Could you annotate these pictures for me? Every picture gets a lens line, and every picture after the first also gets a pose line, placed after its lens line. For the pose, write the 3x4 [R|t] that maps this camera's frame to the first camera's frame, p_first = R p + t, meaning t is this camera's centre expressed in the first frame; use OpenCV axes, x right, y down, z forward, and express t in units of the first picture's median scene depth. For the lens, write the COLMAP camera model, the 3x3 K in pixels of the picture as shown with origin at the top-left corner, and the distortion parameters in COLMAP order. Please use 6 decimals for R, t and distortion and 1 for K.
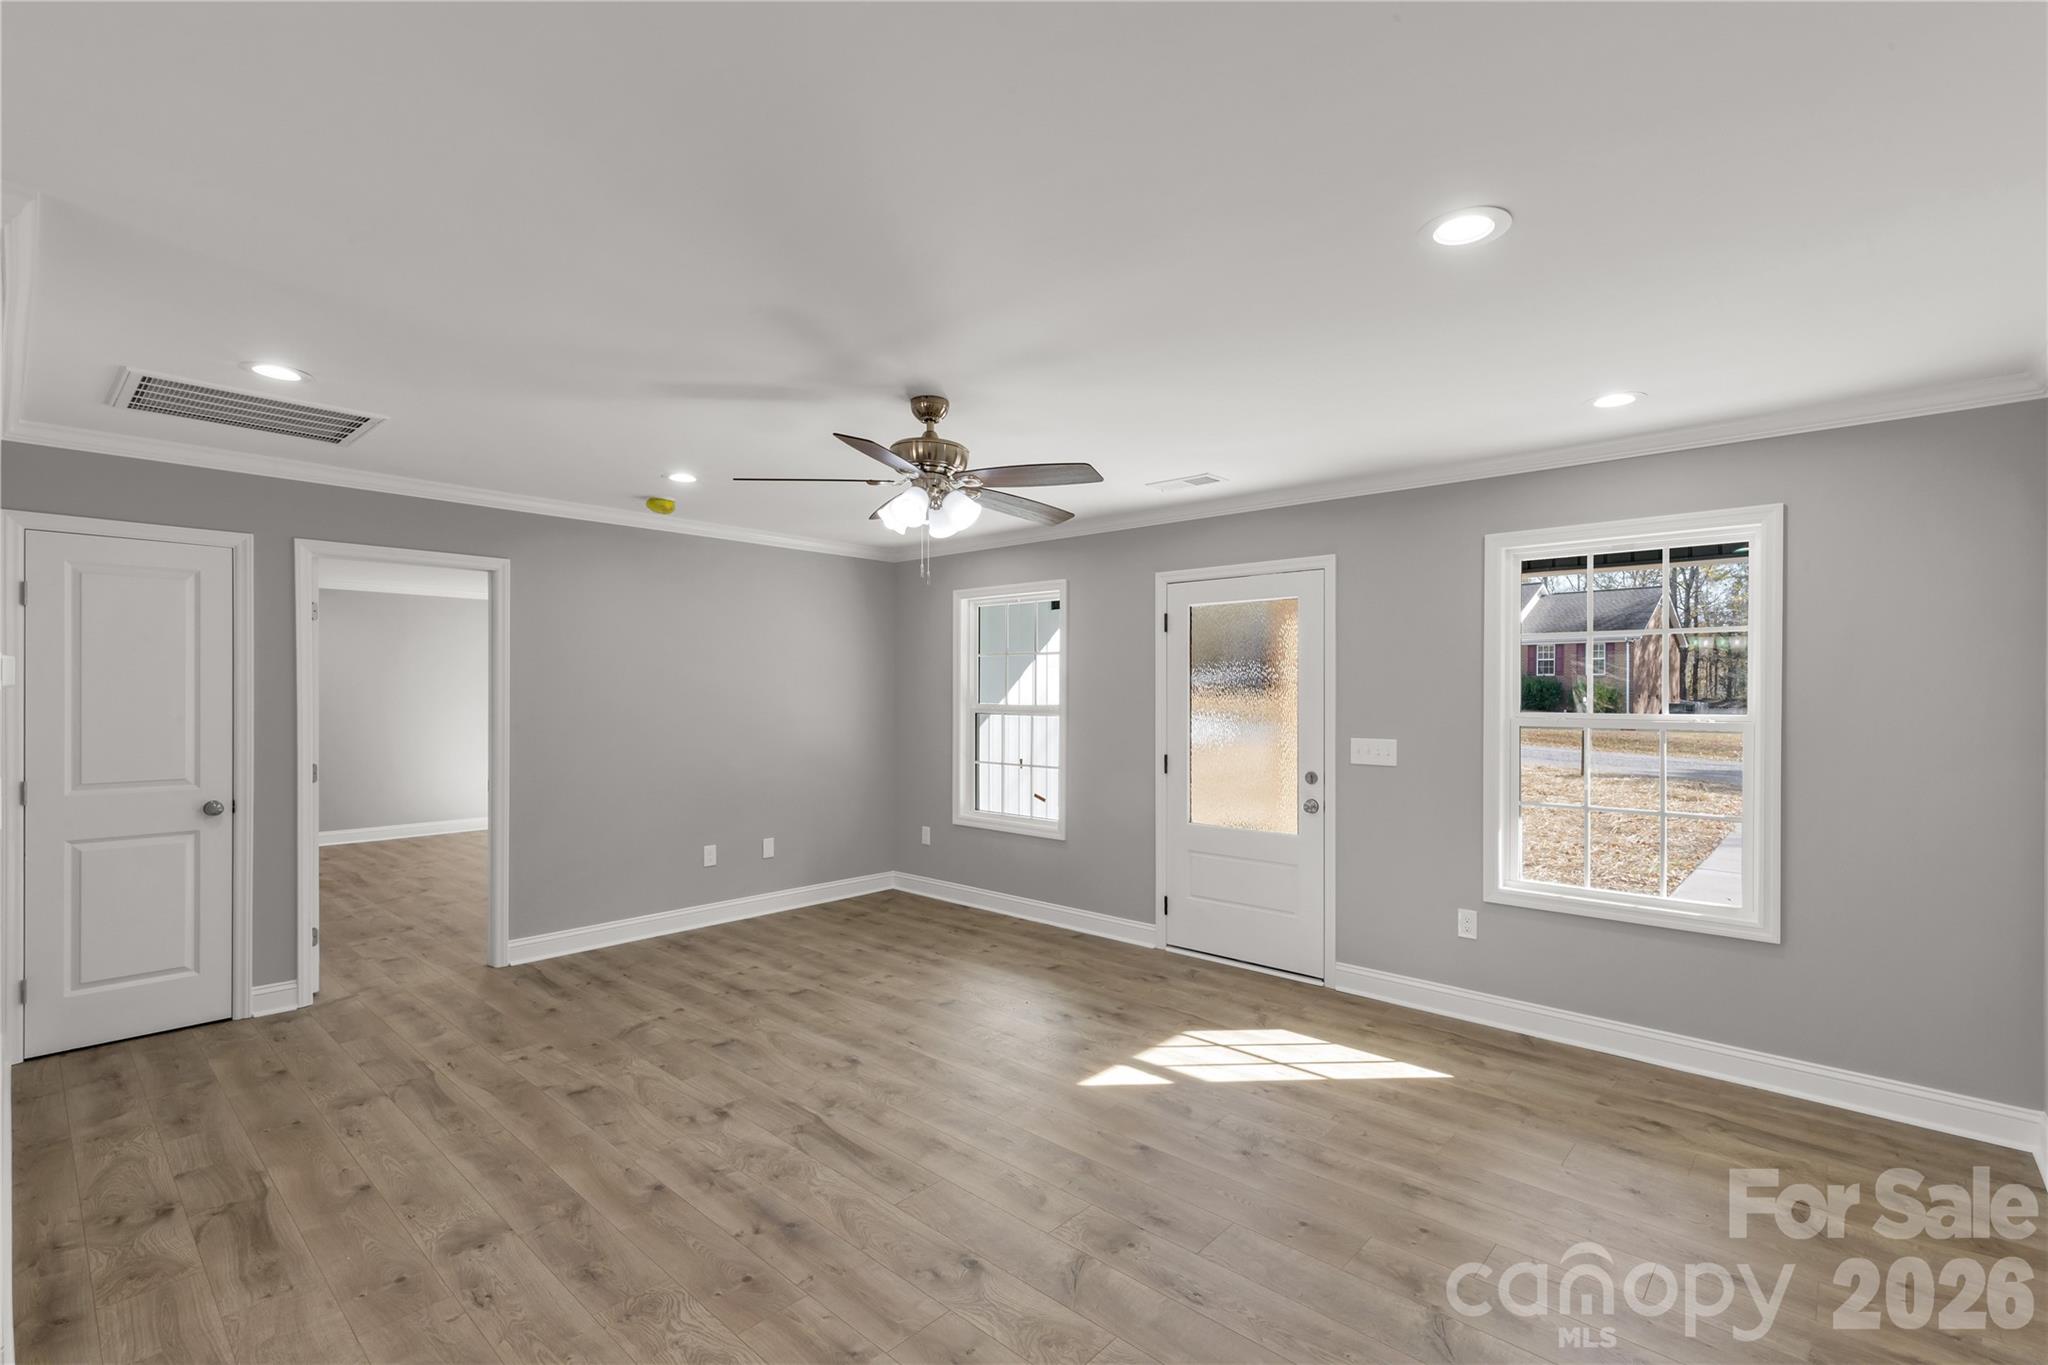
lens RADIAL K [[924.5, 0, 1015.8], [0, 924.5, 691.8], [0, 0, 1]] dist [0.010535, -0.001234]
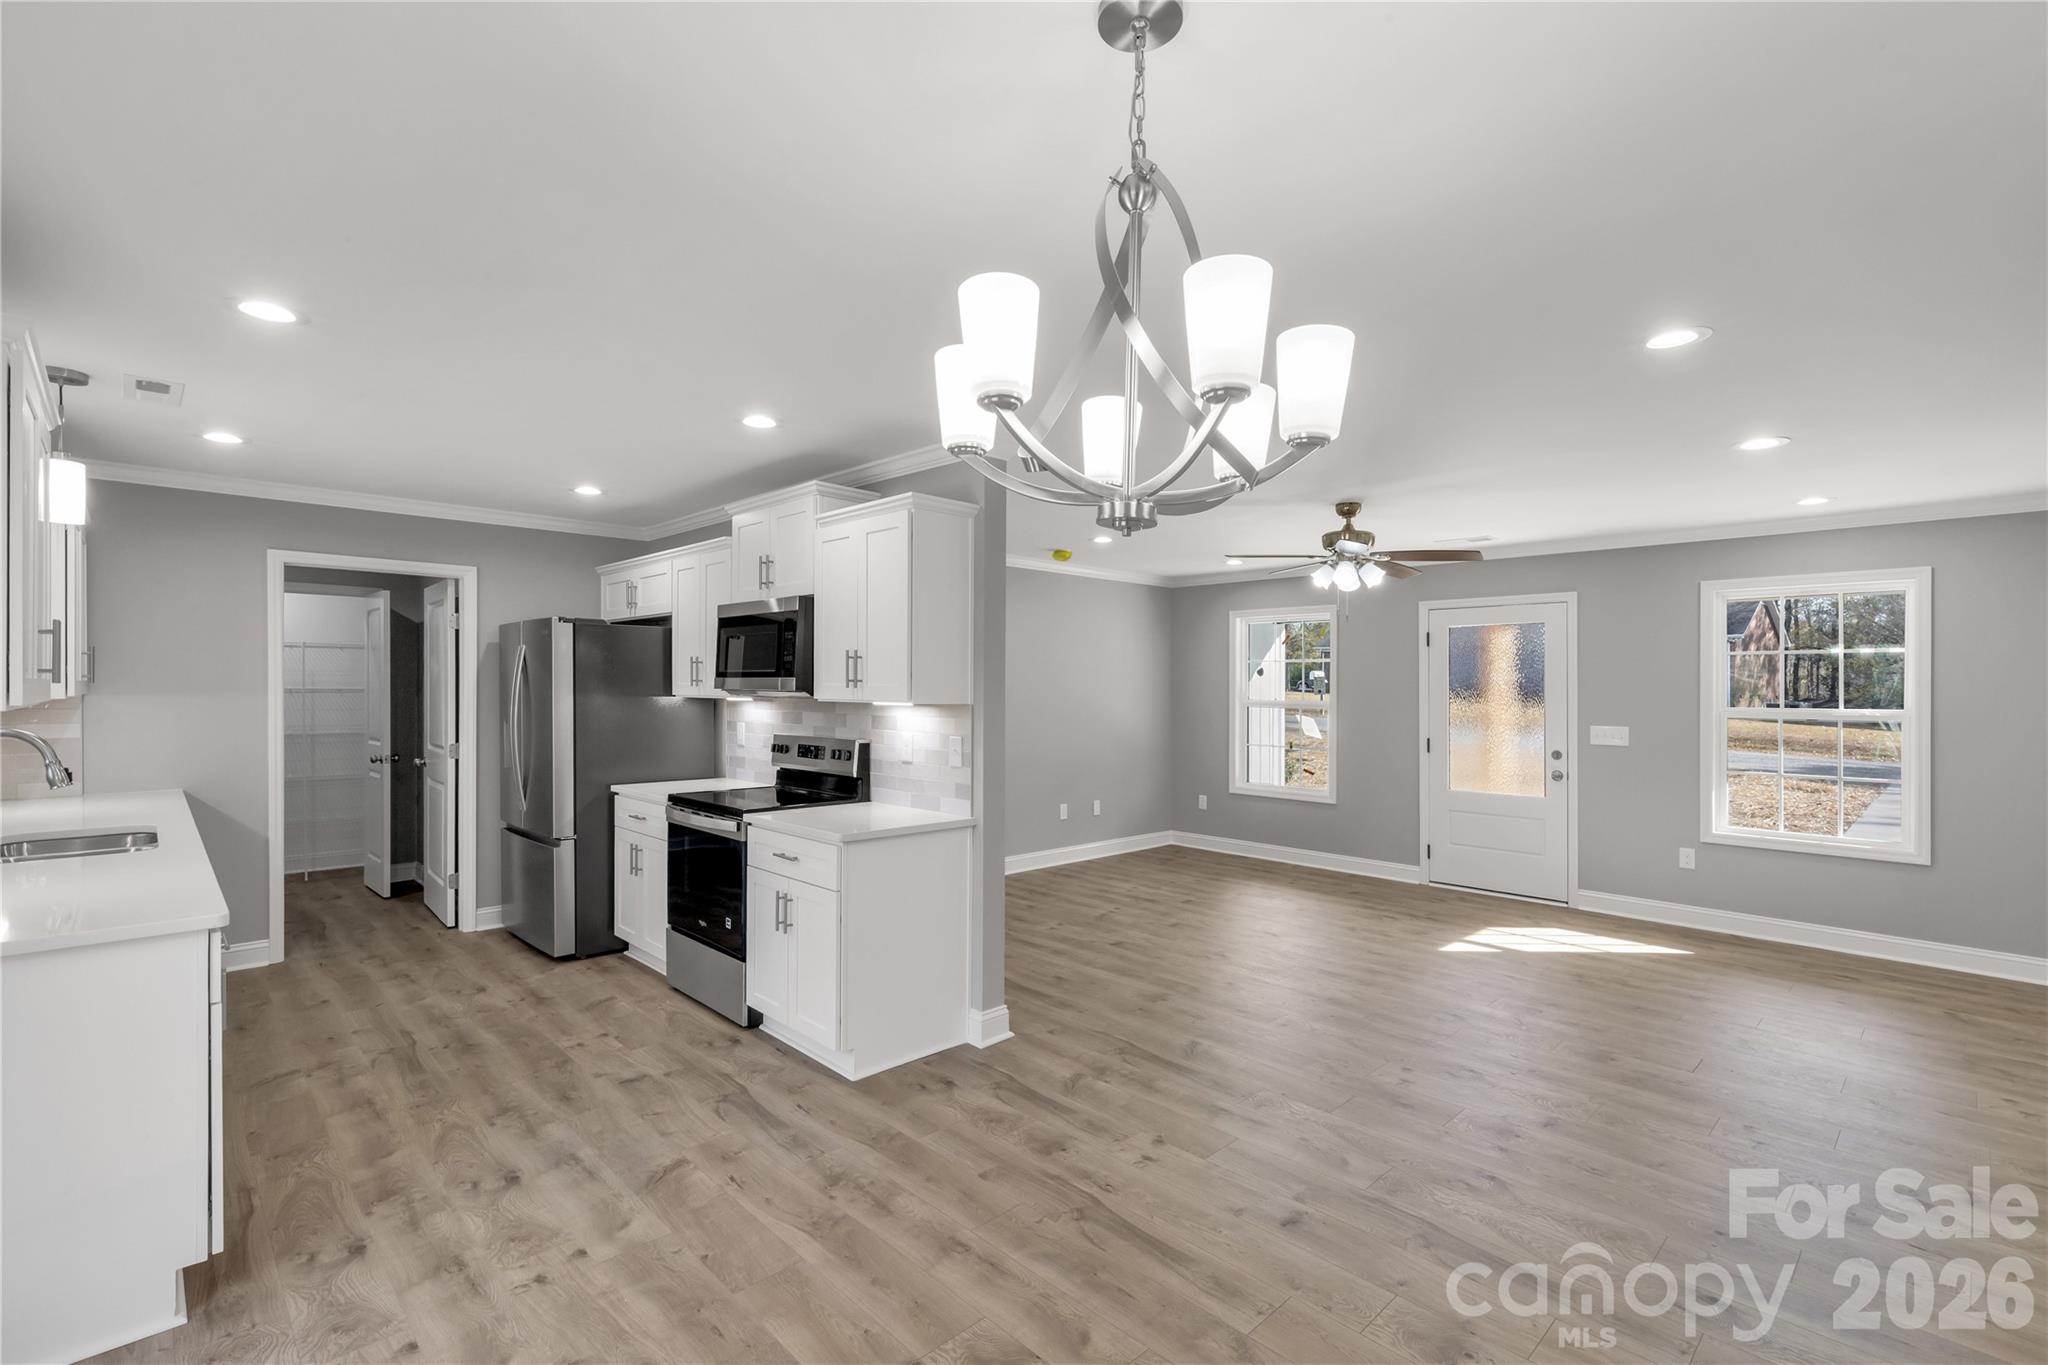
lens RADIAL K [[924.5, 0, 1013.1], [0, 924.5, 679.0], [0, 0, 1]] dist [0.010535, -0.001234]
pose [[0.997906, 0.005008, -0.064492, -0.441380], [-0.005584, 0.999946, -0.008751, -0.003002], [0.064445, 0.009093, 0.997880, -0.471050]]
